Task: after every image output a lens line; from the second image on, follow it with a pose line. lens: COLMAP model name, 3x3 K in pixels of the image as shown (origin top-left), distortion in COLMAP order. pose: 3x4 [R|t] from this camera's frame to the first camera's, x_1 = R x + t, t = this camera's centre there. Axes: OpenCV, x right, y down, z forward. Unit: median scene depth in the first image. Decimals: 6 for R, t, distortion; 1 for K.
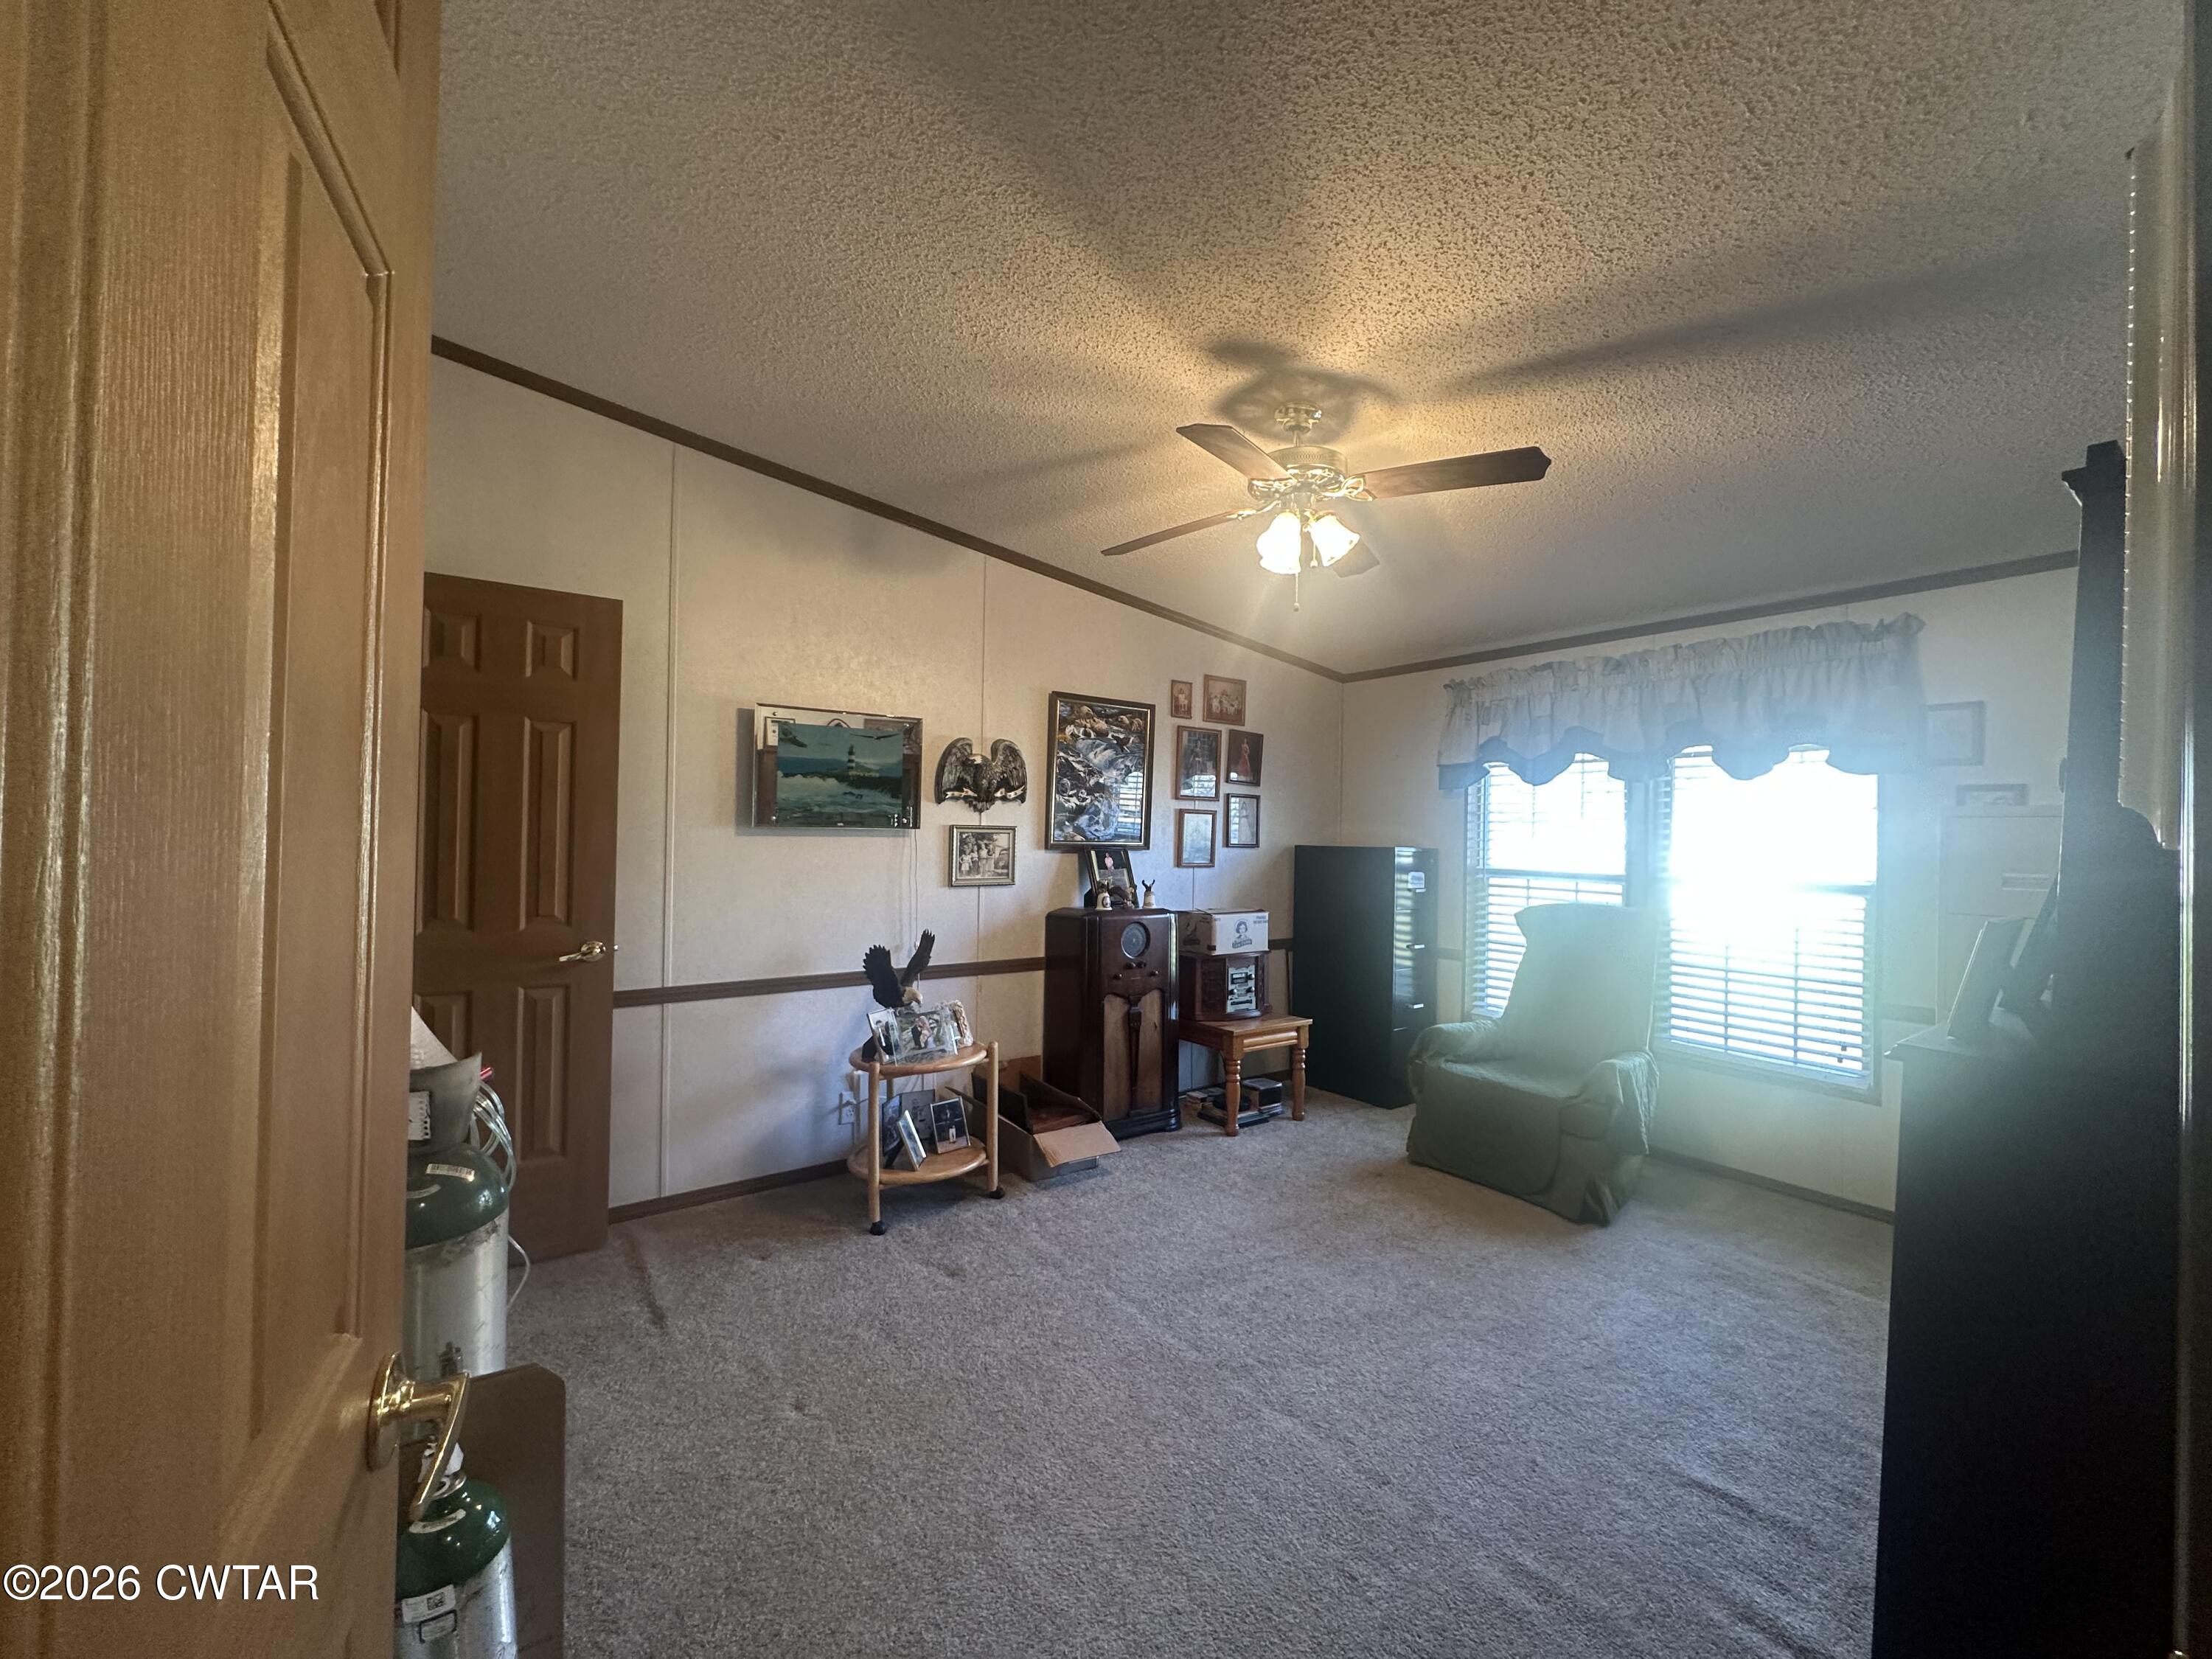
lens RADIAL K [[883.4, 0, 1099.9], [0, 883.4, 827.8], [0, 0, 1]] dist [-0.002533, 0.000617]
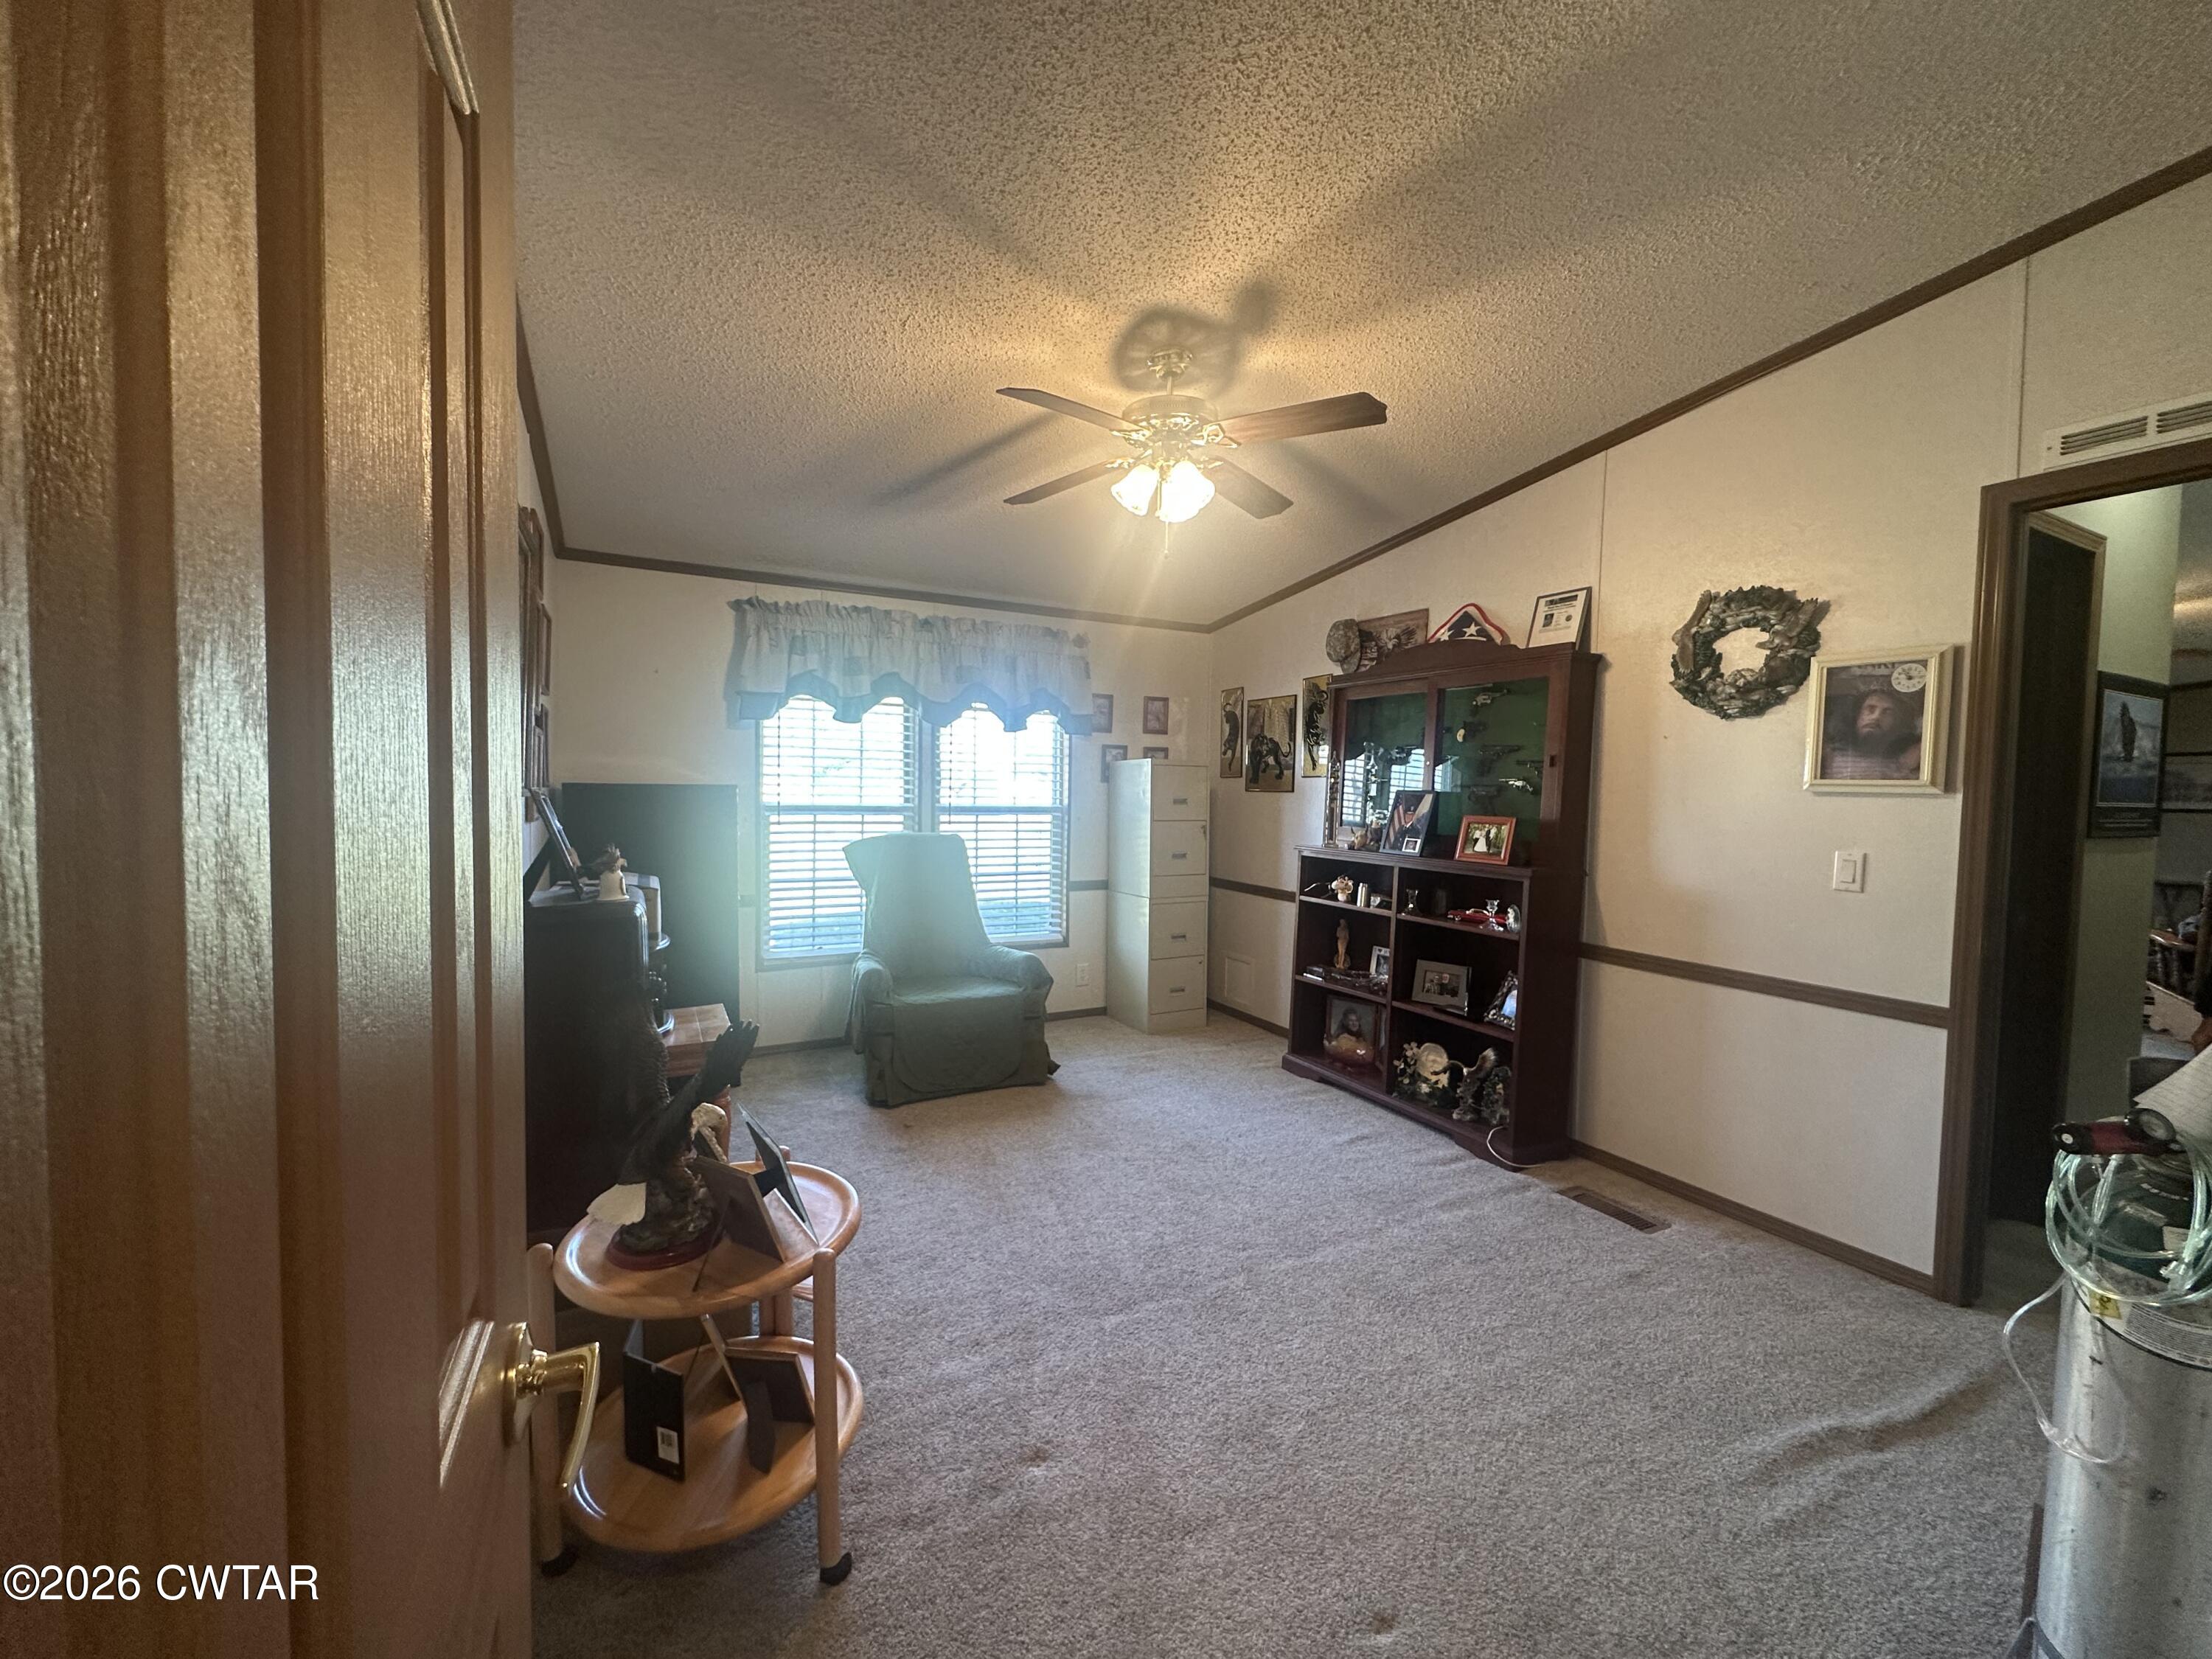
lens RADIAL K [[883.4, 0, 1104.0], [0, 883.4, 829.8], [0, 0, 1]] dist [-0.002533, 0.000617]
pose [[0.135484, -0.065948, 0.988582, -0.531823], [-0.020736, 0.997375, 0.069376, -0.001870], [-0.990562, -0.029898, 0.133761, 0.601684]]
